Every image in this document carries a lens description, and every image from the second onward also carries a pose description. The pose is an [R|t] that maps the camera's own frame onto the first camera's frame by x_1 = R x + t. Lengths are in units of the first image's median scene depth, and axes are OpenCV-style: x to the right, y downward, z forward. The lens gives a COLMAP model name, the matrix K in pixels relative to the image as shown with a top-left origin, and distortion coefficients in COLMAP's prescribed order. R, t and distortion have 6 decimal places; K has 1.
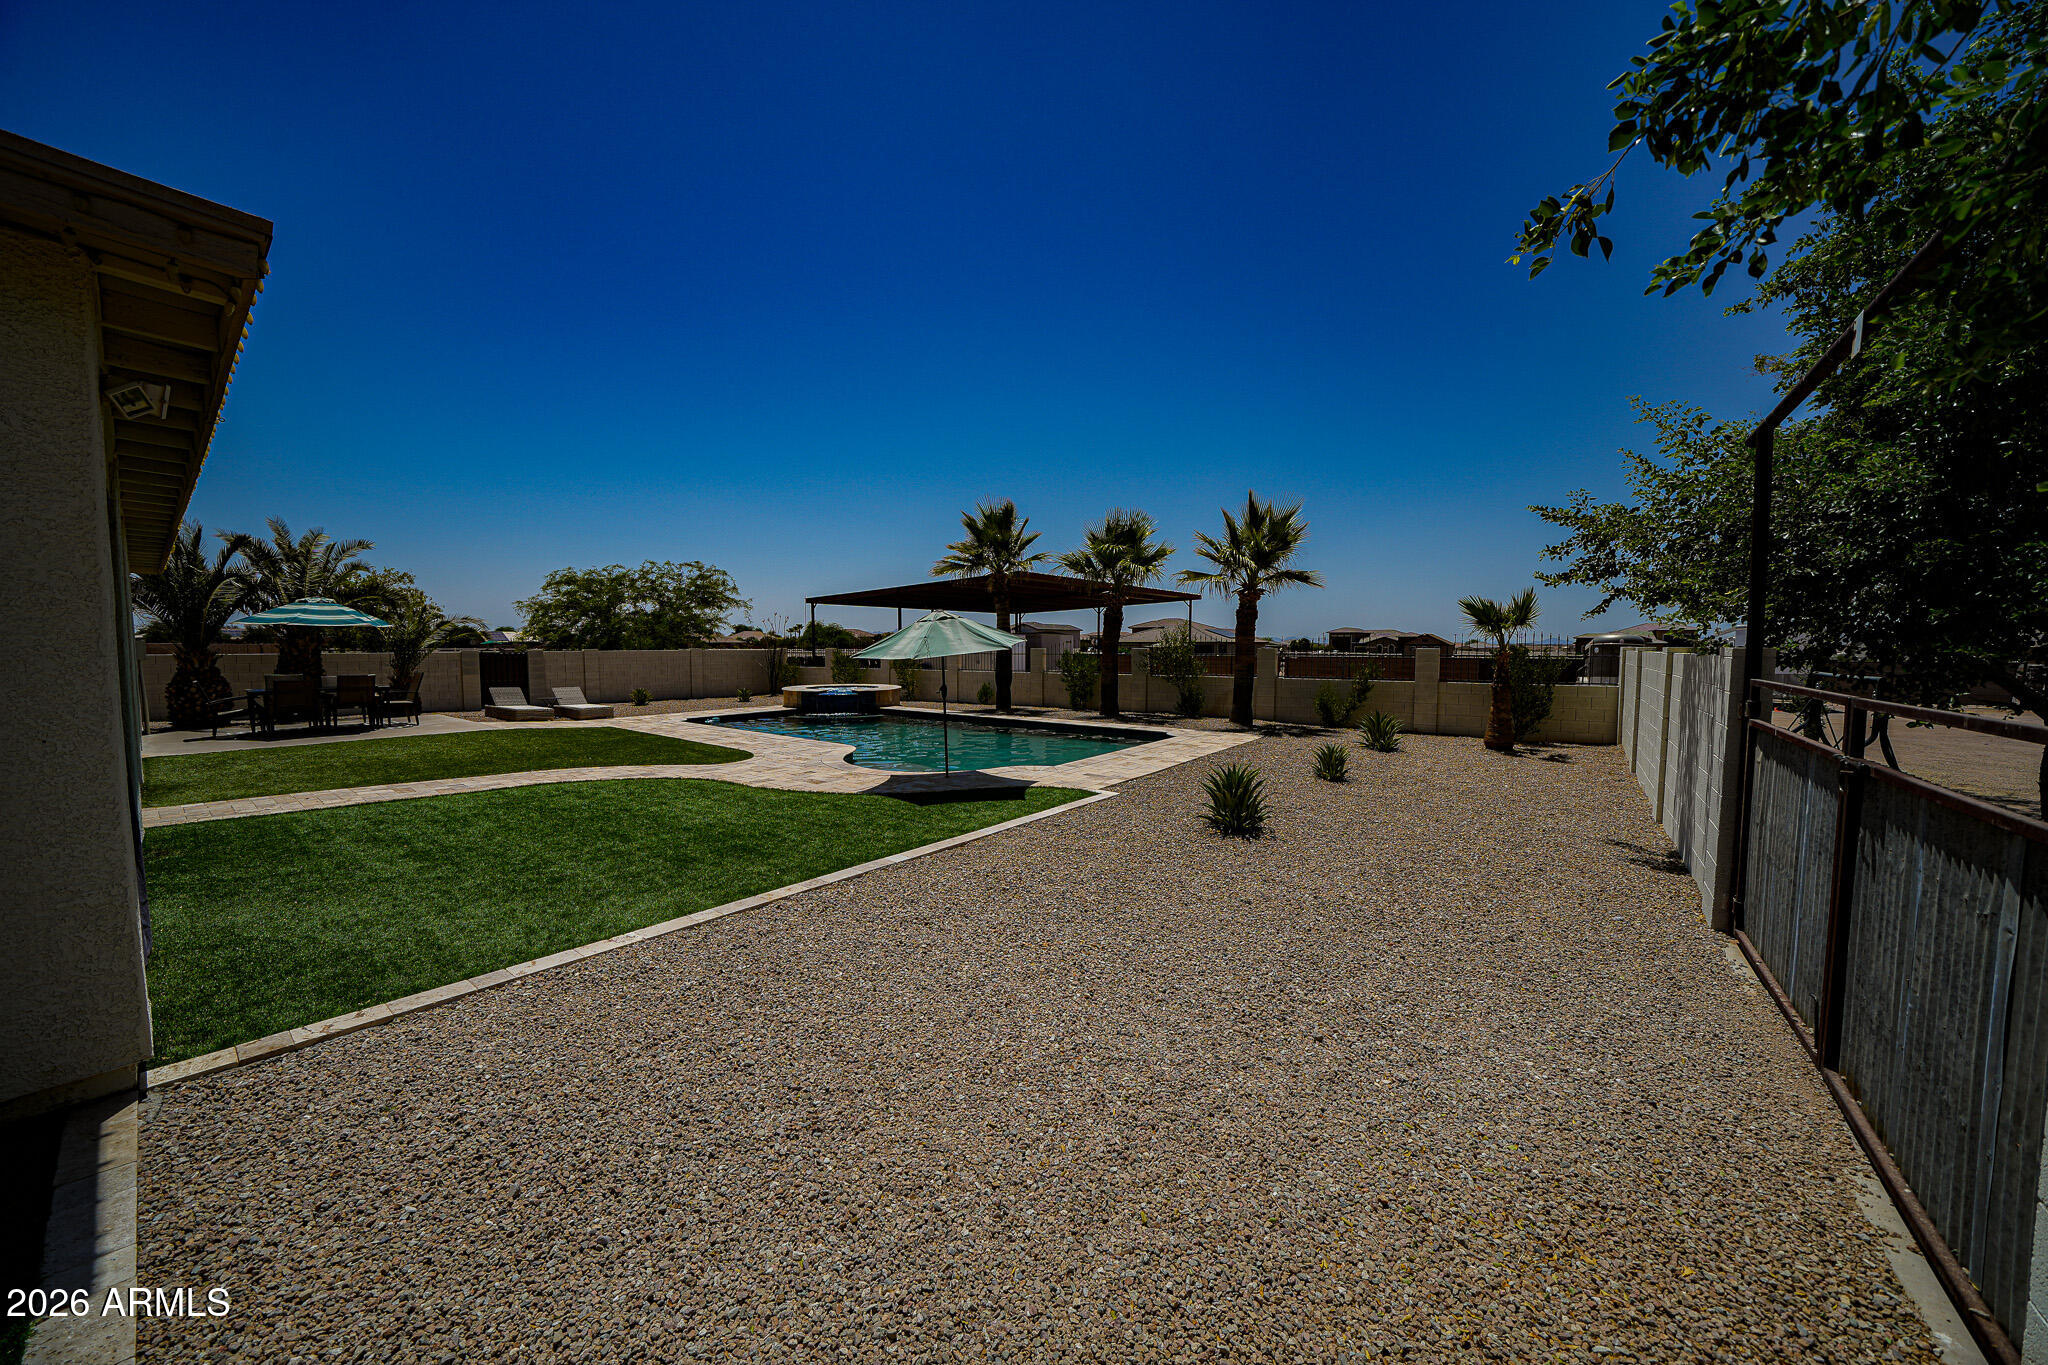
lens RADIAL K [[708.2, 0, 1013.4], [0, 708.2, 690.9], [0, 0, 1]] dist [-0.021518, 0.000621]
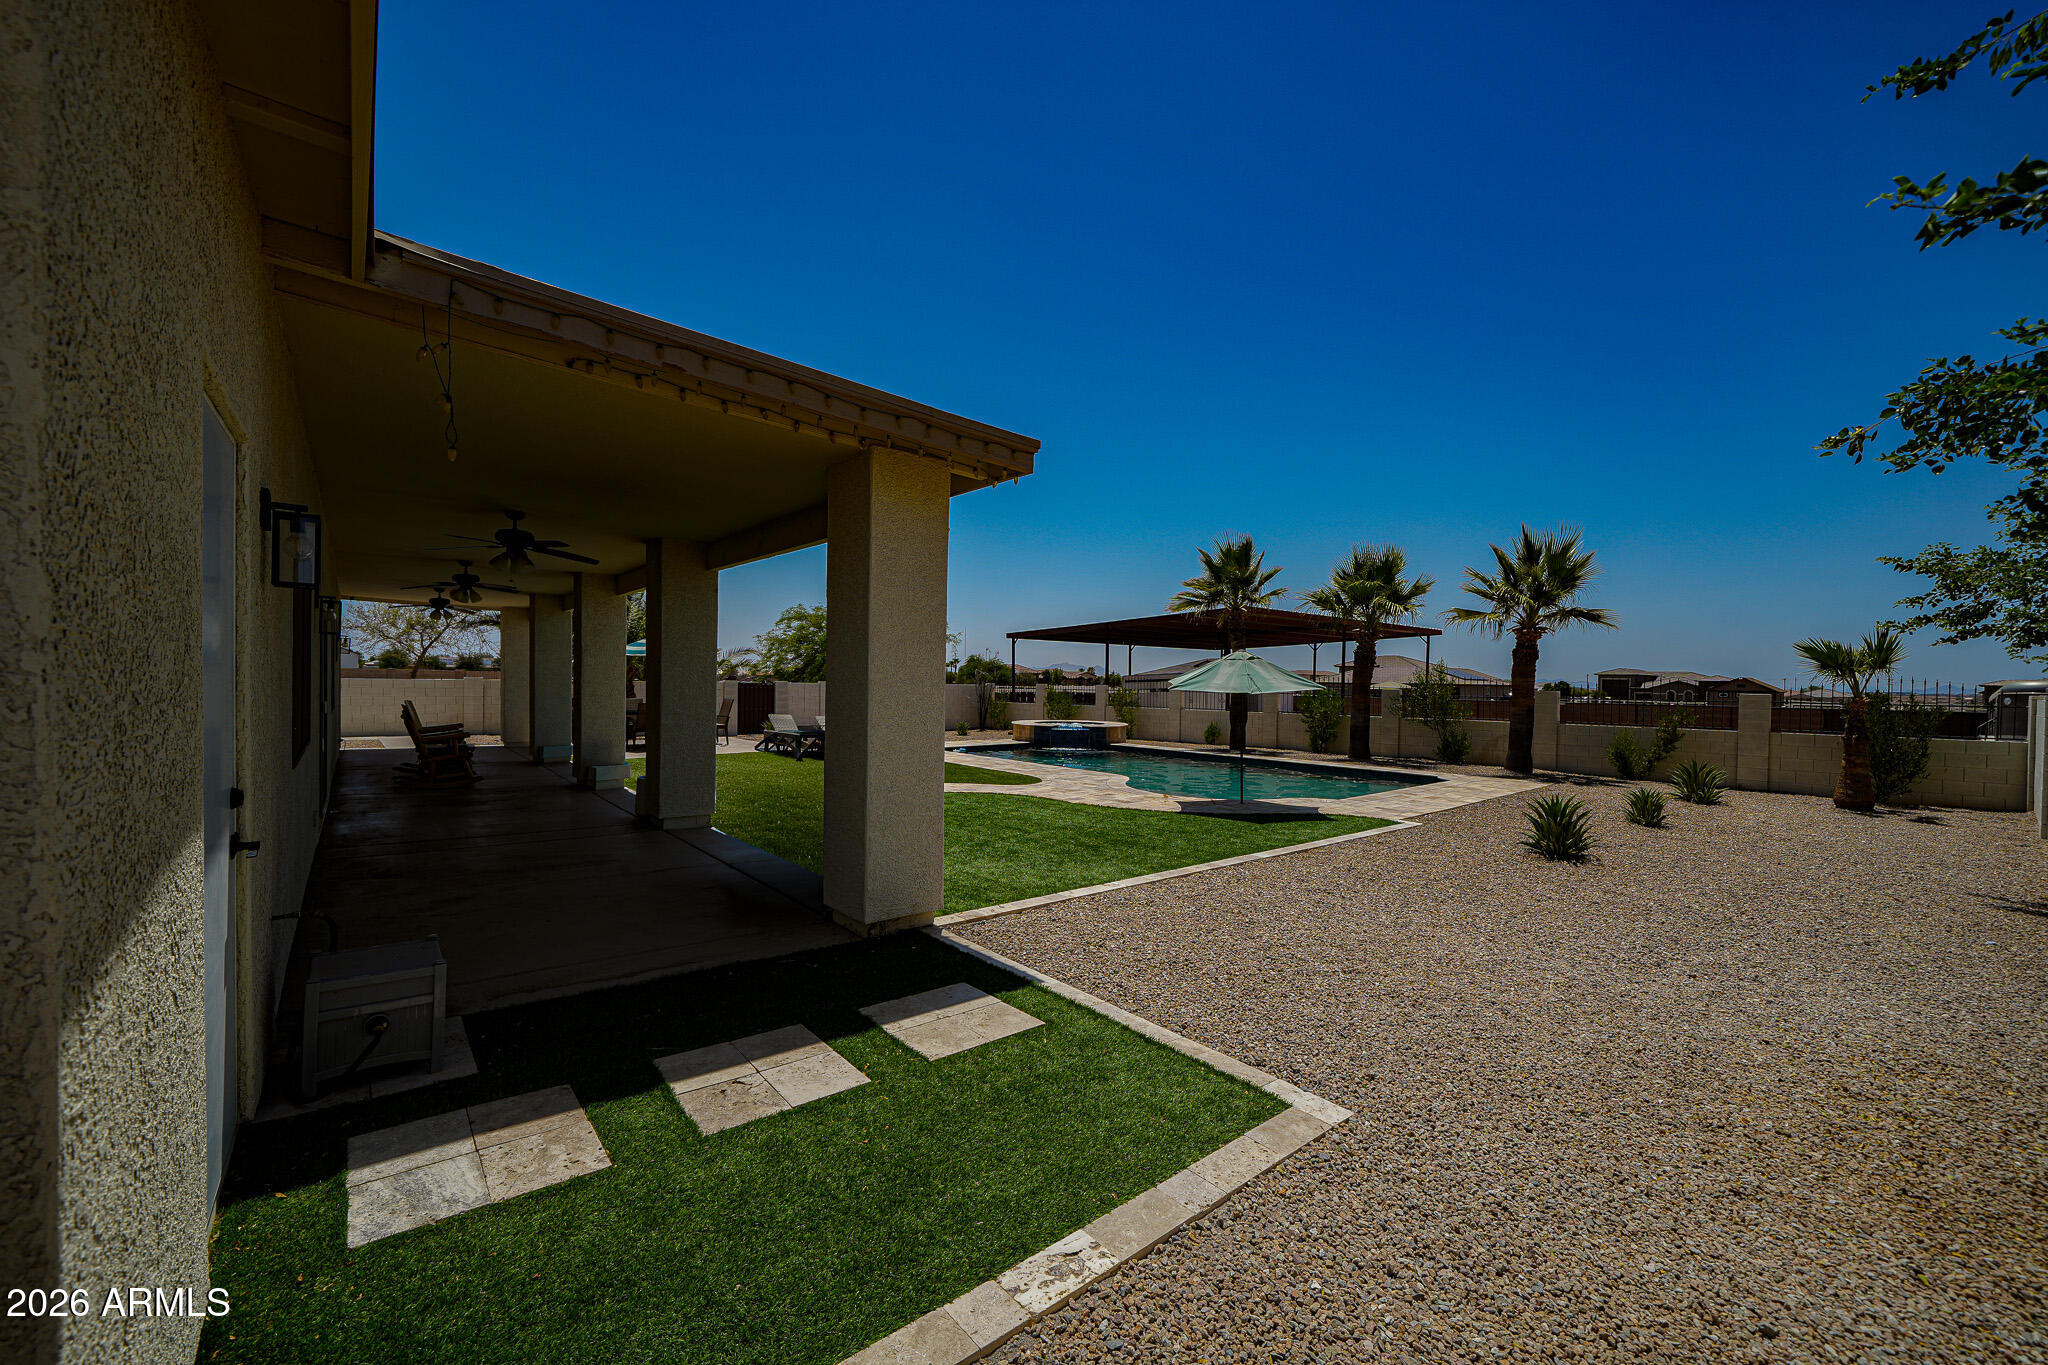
lens RADIAL K [[796.5, 0, 1024.0], [0, 796.5, 682.5], [0, 0, 1]] dist [-0.001753, 0.000054]
pose [[0.979482, 0.014710, -0.200993, -0.103635], [-0.027891, 0.997630, -0.062905, 0.013397], [0.199591, 0.067220, 0.977571, -0.155465]]
